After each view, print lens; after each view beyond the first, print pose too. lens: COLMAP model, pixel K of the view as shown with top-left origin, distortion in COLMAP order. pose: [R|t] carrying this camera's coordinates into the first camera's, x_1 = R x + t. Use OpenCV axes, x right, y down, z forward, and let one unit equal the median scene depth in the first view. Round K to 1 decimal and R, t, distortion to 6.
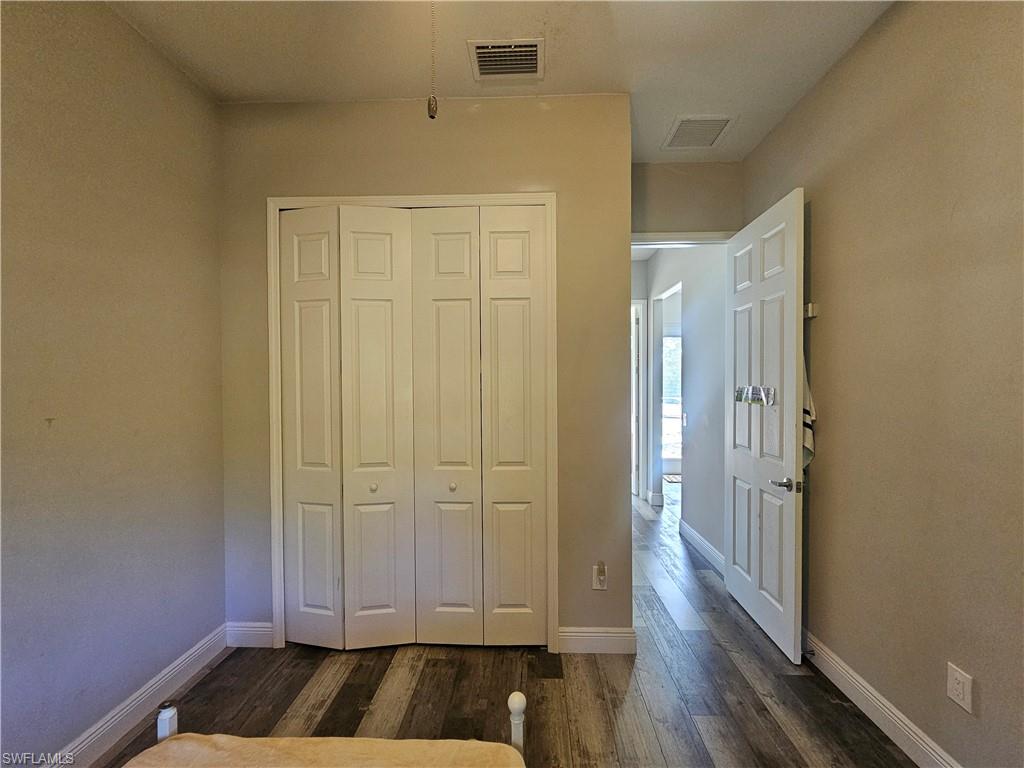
lens RADIAL K [[418.4, 0, 510.4], [0, 418.4, 388.0], [0, 0, 1]] dist [-0.005855, -0.000196]
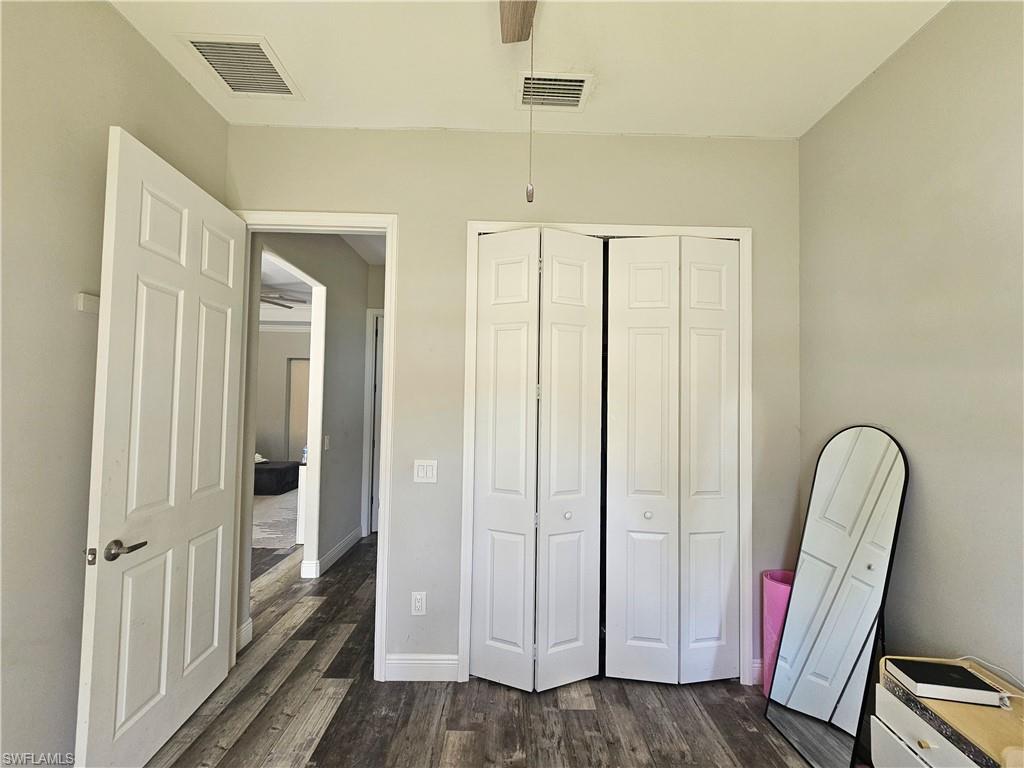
lens RADIAL K [[421.4, 0, 505.9], [0, 421.4, 396.3], [0, 0, 1]] dist [0.002070, 0.000252]
pose [[0.997918, 0.035186, 0.054045, -0.527839], [-0.033200, 0.998756, -0.037218, -0.001935], [-0.055288, 0.035346, 0.997845, -0.000166]]
